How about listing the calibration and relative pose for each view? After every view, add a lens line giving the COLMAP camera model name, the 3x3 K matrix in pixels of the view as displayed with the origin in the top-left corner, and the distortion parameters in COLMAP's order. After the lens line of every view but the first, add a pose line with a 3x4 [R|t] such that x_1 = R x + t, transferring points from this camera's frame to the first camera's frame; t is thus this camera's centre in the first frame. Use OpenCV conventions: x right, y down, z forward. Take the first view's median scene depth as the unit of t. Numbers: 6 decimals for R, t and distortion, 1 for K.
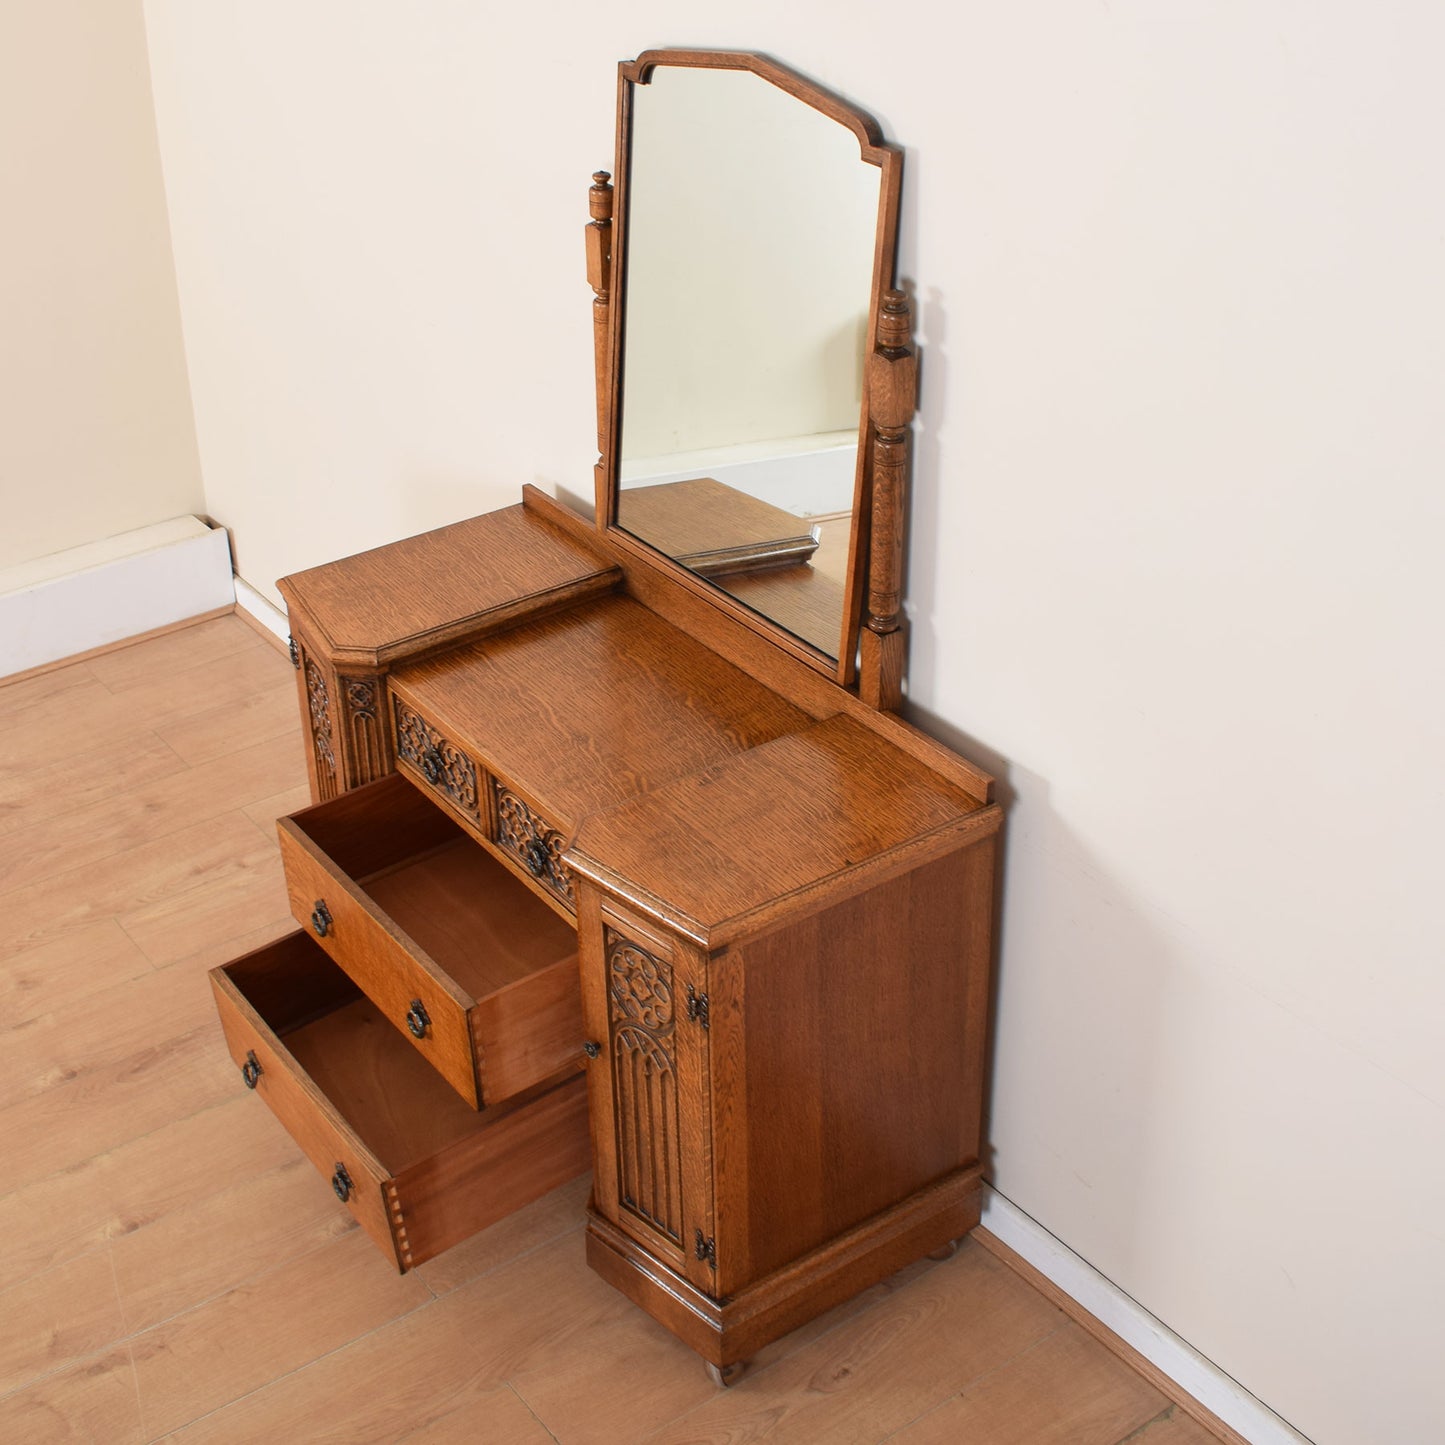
lens RADIAL K [[2208.8, 0, 665.9], [0, 2208.8, 563.8], [0, 0, 1]] dist [-0.096702, 0.000000]
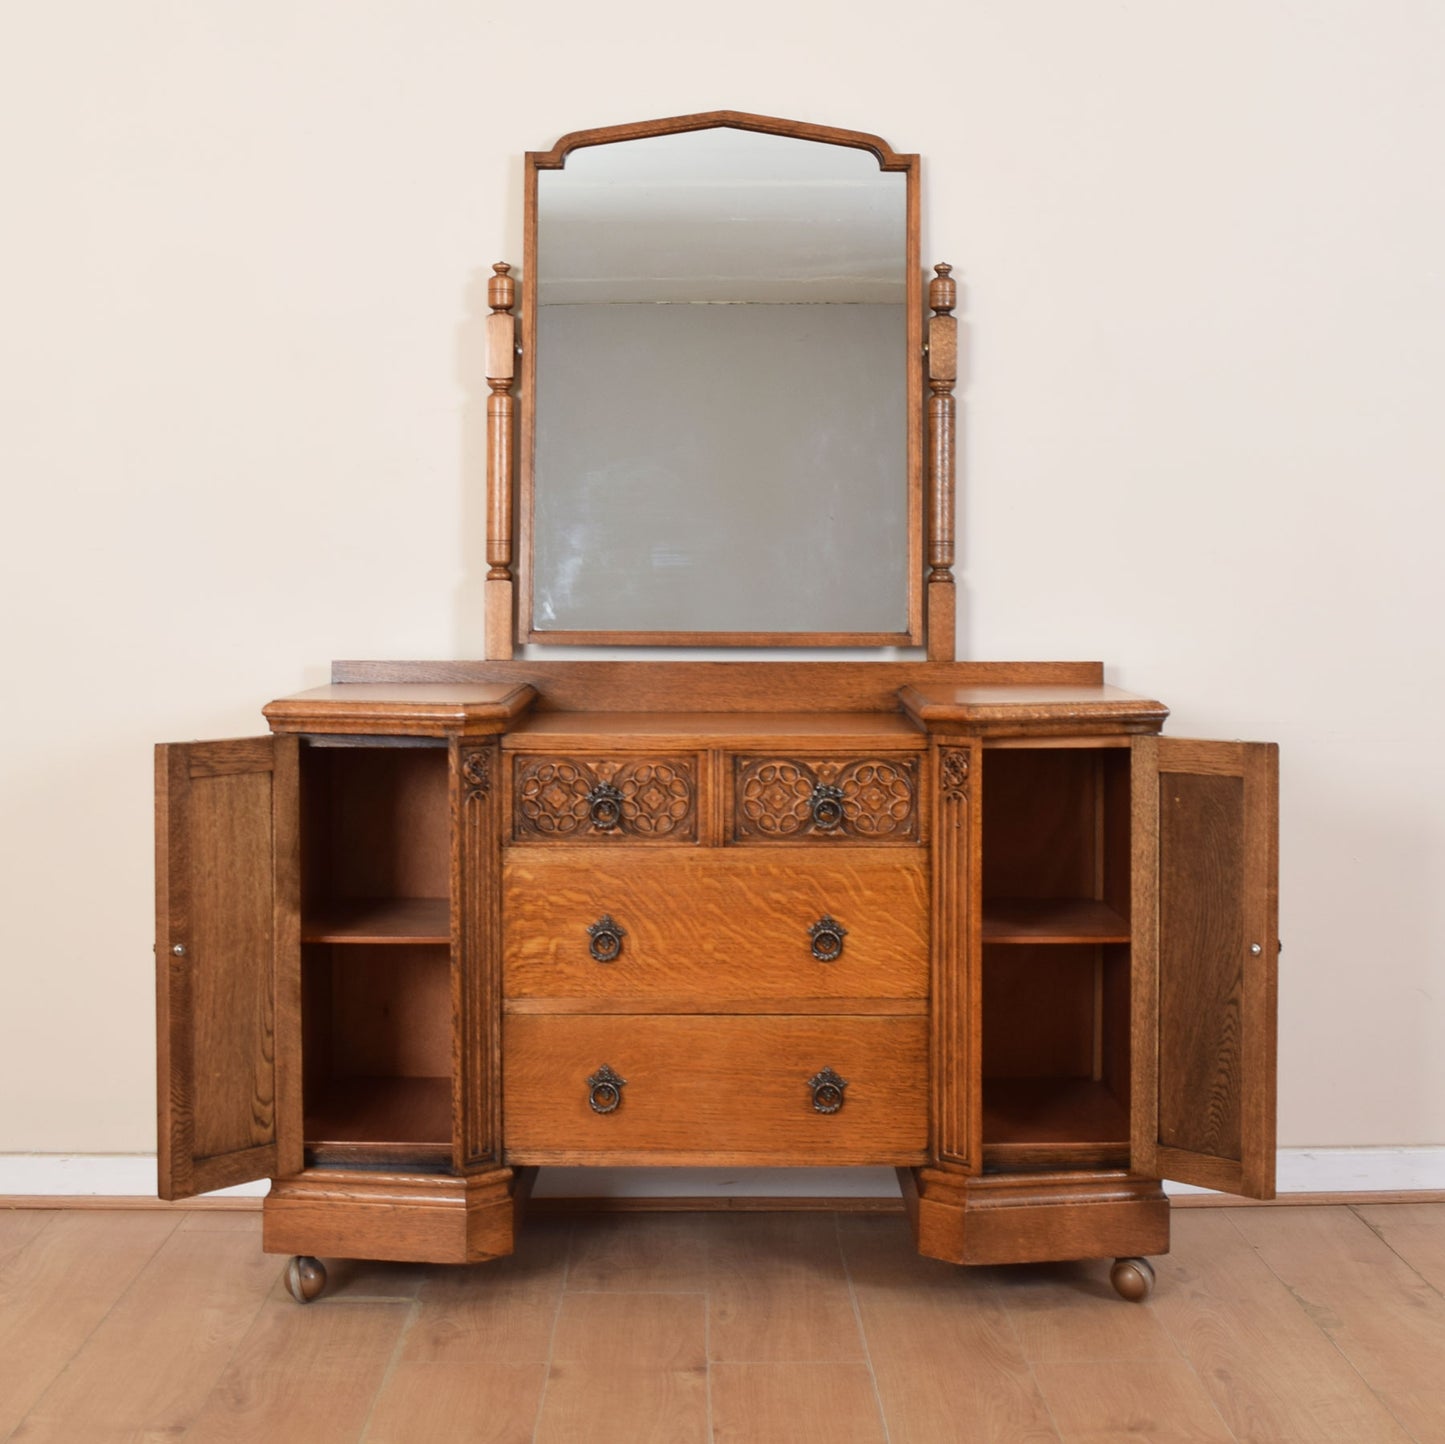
lens RADIAL K [[2374.4, 0, 732.7], [0, 2374.4, 581.7], [0, 0, 1]] dist [-0.114552, 0.000000]
pose [[0.563974, 0.026440, 0.825369, -0.942836], [0.362714, 0.889983, -0.276351, 0.319106], [-0.741871, 0.455227, 0.492337, 0.489494]]
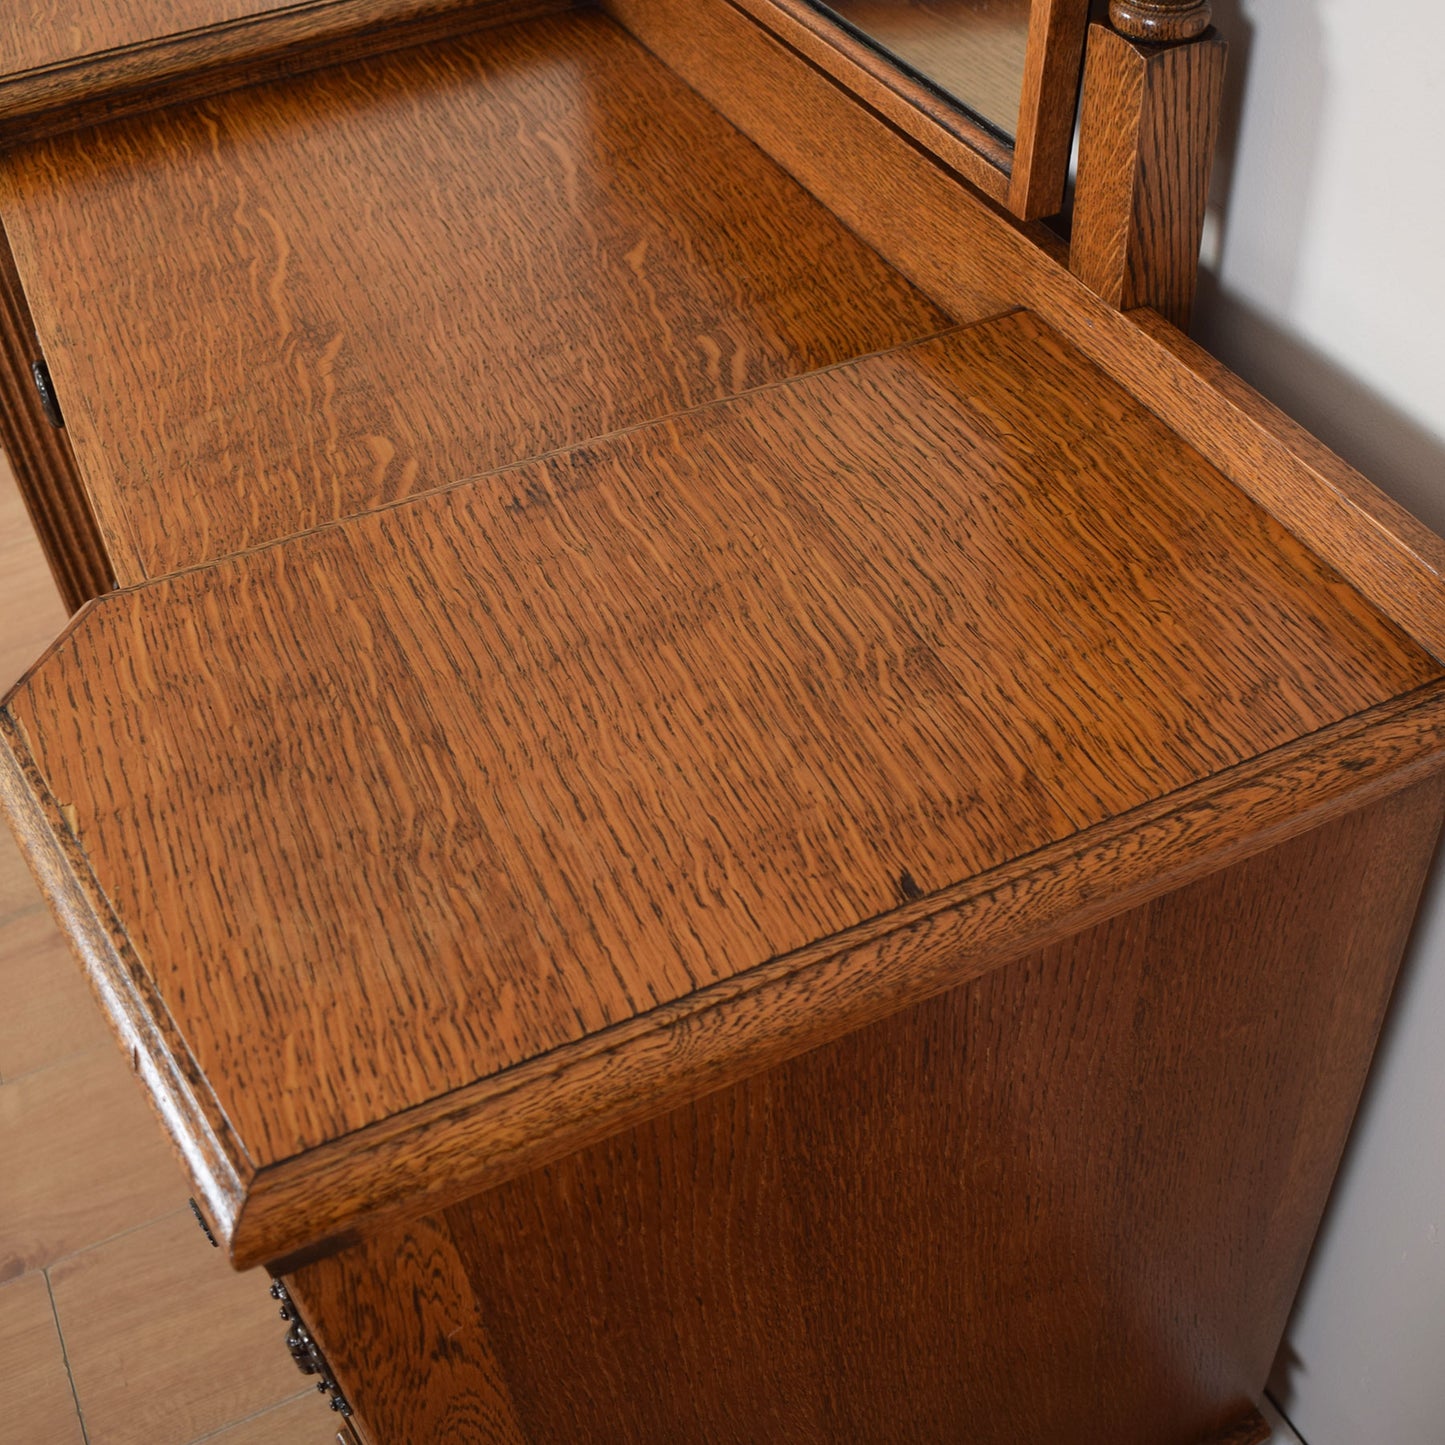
lens RADIAL K [[1784.0, 0, 828.2], [0, 1784.0, 684.8], [0, 0, 1]] dist [-0.092046, 0.000000]
pose [[0.991689, 0.086725, -0.095031, 0.084231], [-0.057609, 0.959793, 0.274734, 0.051458], [0.115036, -0.266976, 0.956813, 0.742284]]
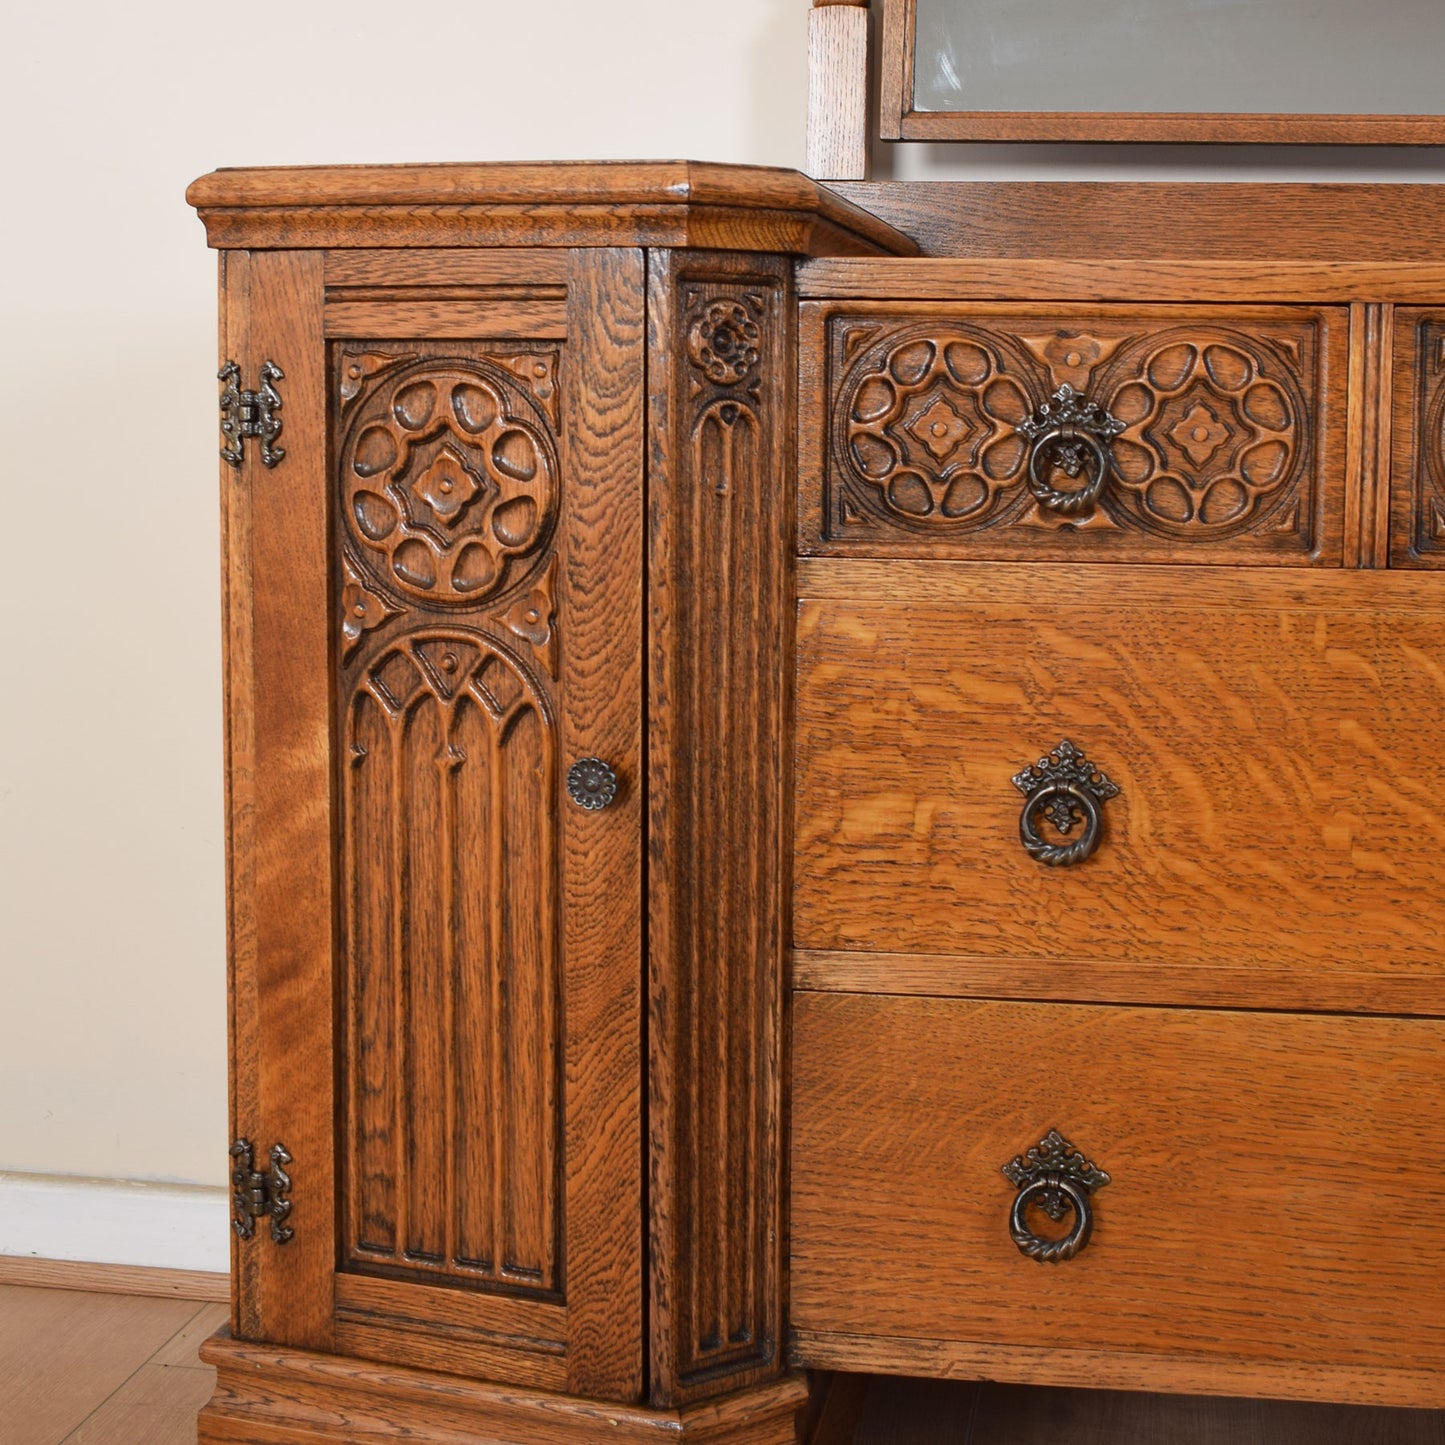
lens RADIAL K [[2288.7, 0, 835.7], [0, 2288.7, 547.3], [0, 0, 1]] dist [-0.097320, 0.000000]
pose [[0.680308, -0.010311, 0.732853, -0.415532], [0.307179, 0.911855, -0.272326, 0.204017], [-0.665448, 0.410383, 0.623510, 0.885009]]
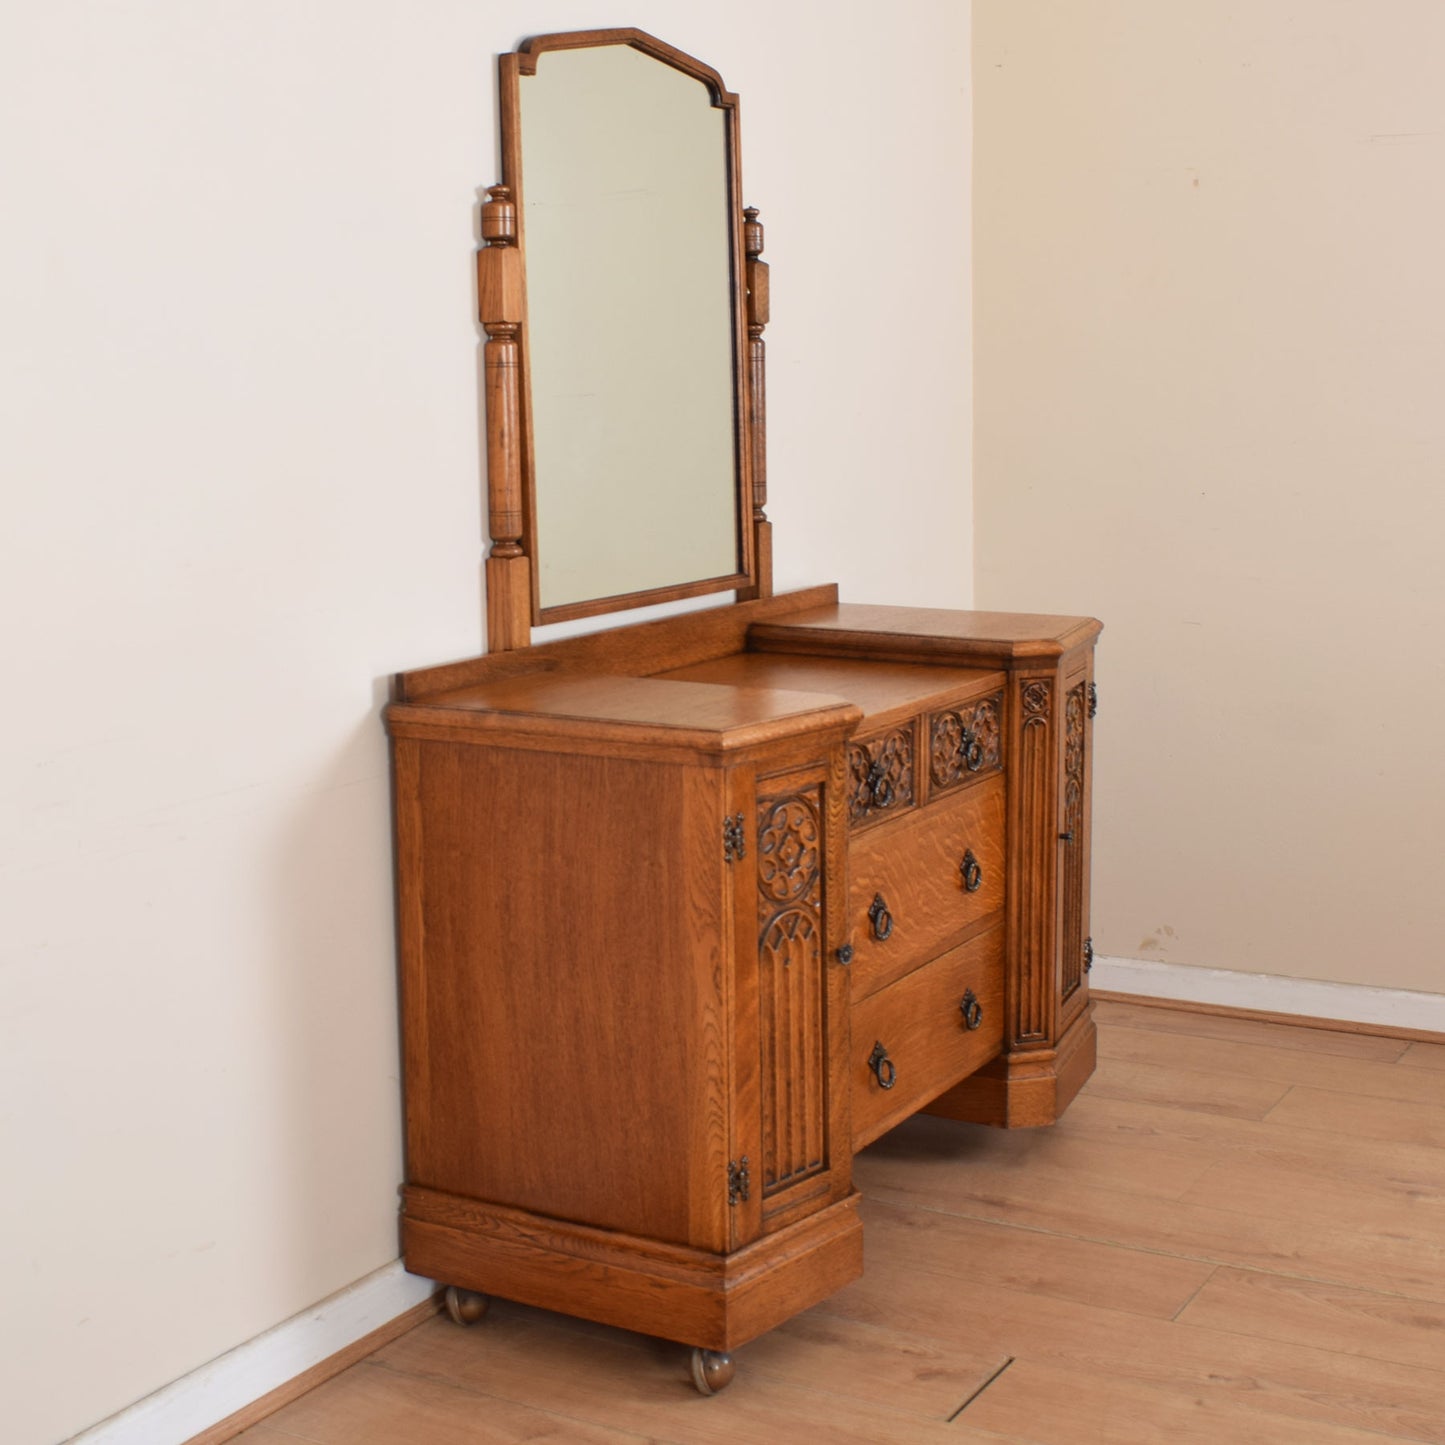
lens RADIAL K [[2288.7, 0, 724.4], [0, 2288.7, 669.8], [0, 0, 1]] dist [-0.097320, 0.000000]
pose [[-0.426354, -0.095966, 0.899451, -0.966947], [0.434688, 0.850279, 0.296768, -0.264177], [-0.793265, 0.517509, -0.320805, 1.430042]]
